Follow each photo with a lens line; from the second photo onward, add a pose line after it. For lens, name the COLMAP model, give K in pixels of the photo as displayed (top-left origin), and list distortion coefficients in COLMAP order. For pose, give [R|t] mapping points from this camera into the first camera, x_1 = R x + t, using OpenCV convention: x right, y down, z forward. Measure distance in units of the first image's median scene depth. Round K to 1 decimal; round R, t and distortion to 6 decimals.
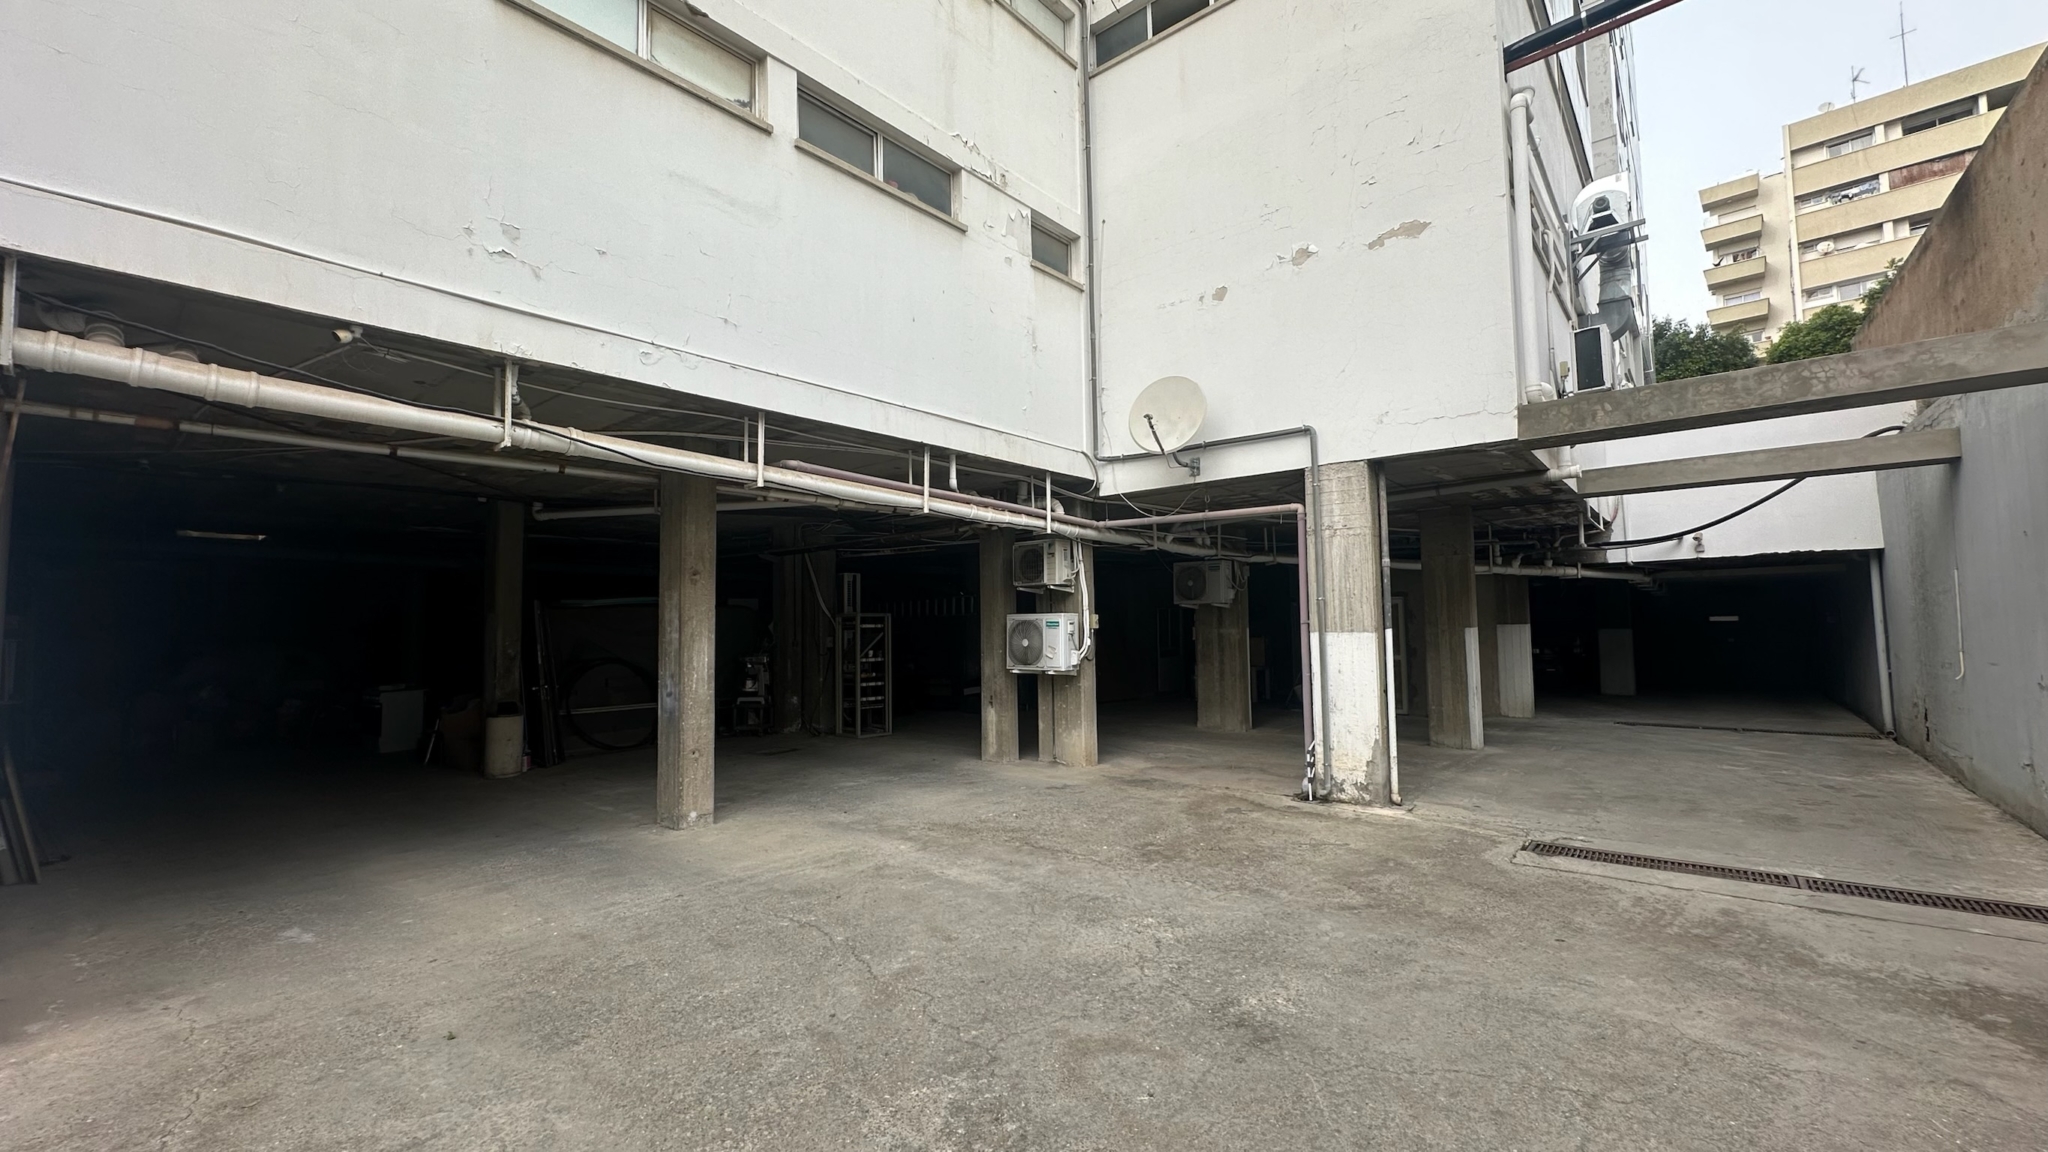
lens RADIAL K [[813.6, 0, 1020.4], [0, 813.6, 575.8], [0, 0, 1]] dist [-0.003365, 0.000782]
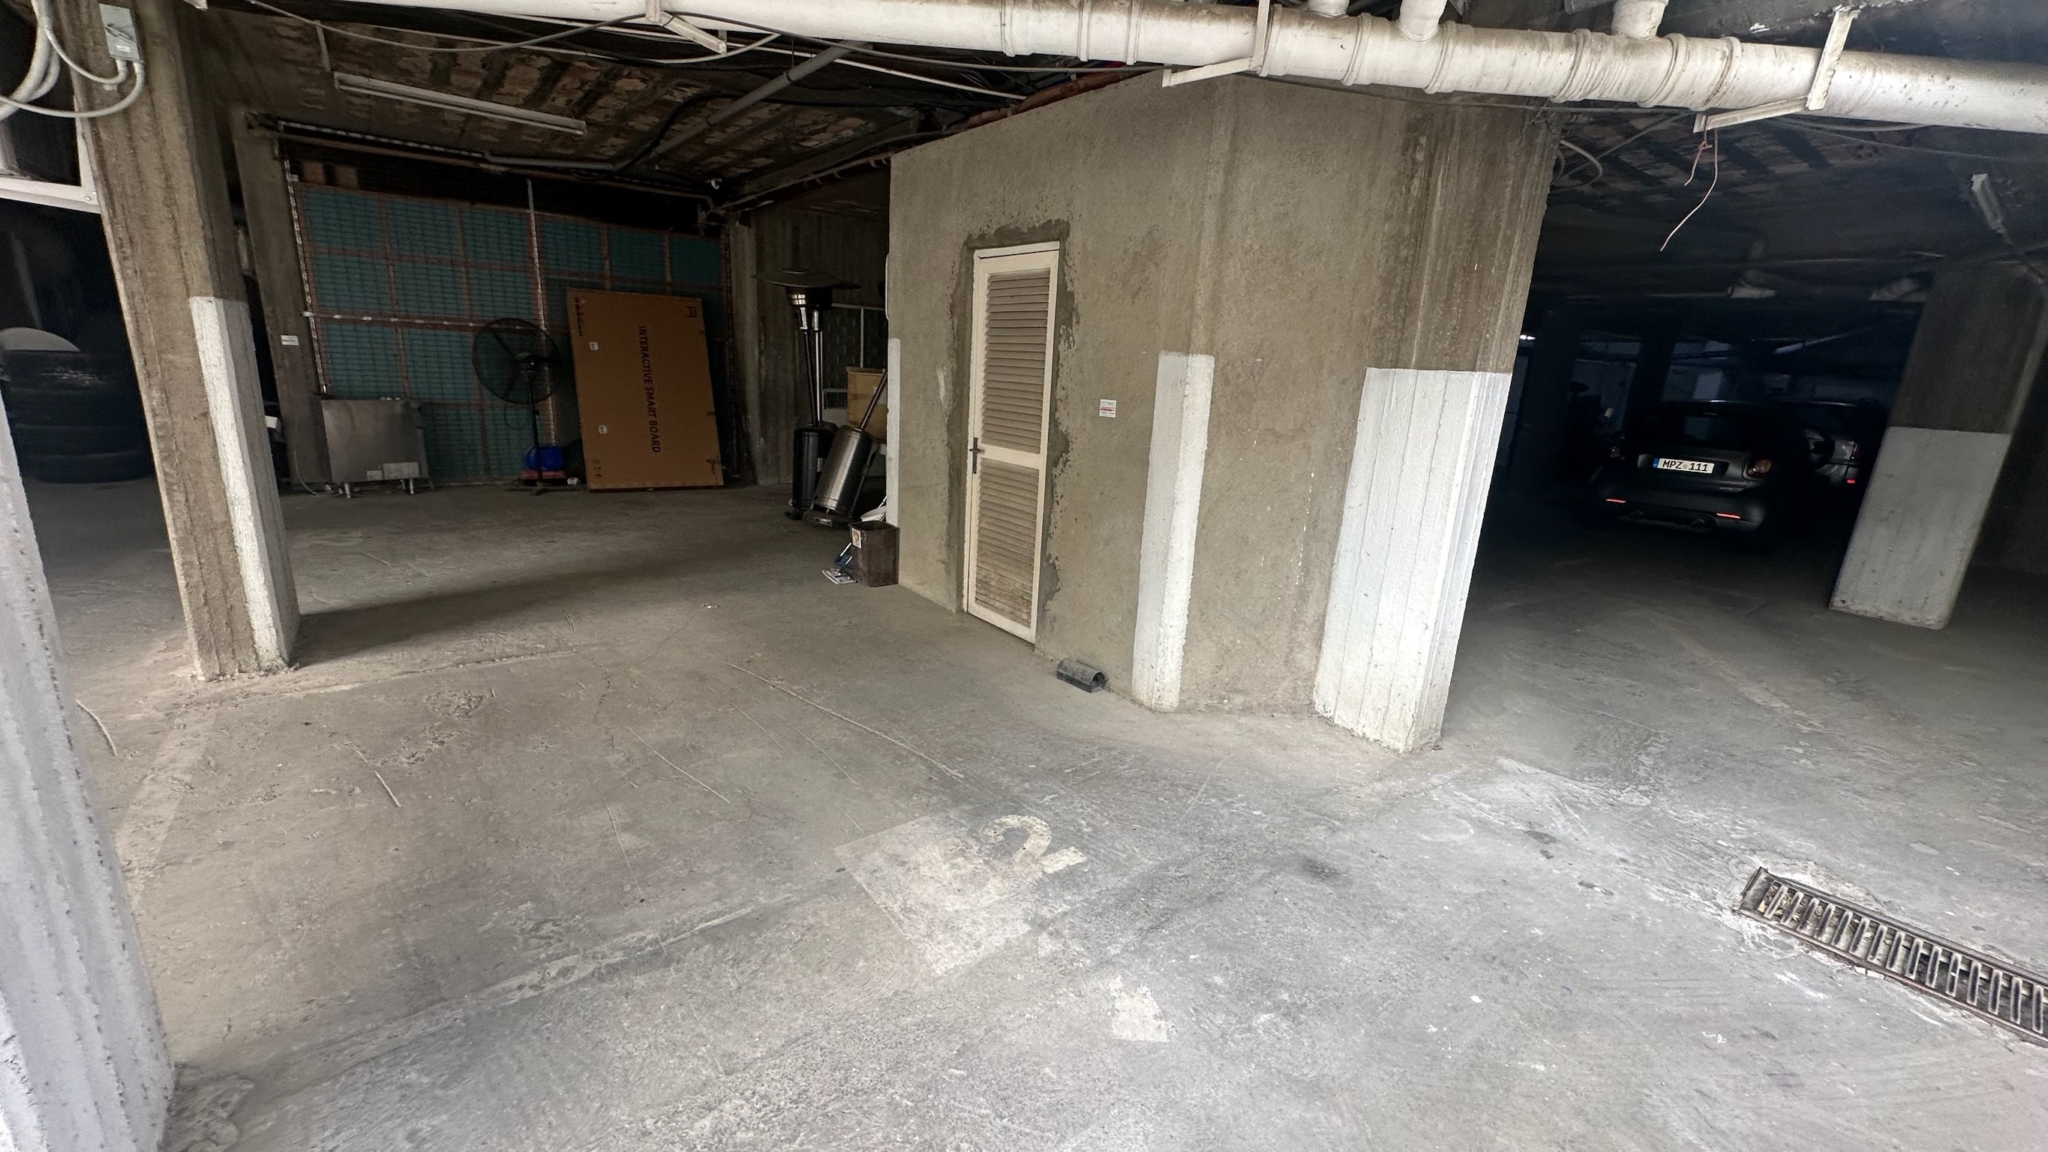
lens RADIAL K [[813.6, 0, 1029.0], [0, 813.6, 575.6], [0, 0, 1]] dist [-0.003365, 0.000782]
pose [[0.973759, 0.126076, -0.189467, 0.533261], [-0.063543, 0.950037, 0.305600, 0.050811], [0.218529, -0.285542, 0.933119, 0.723069]]
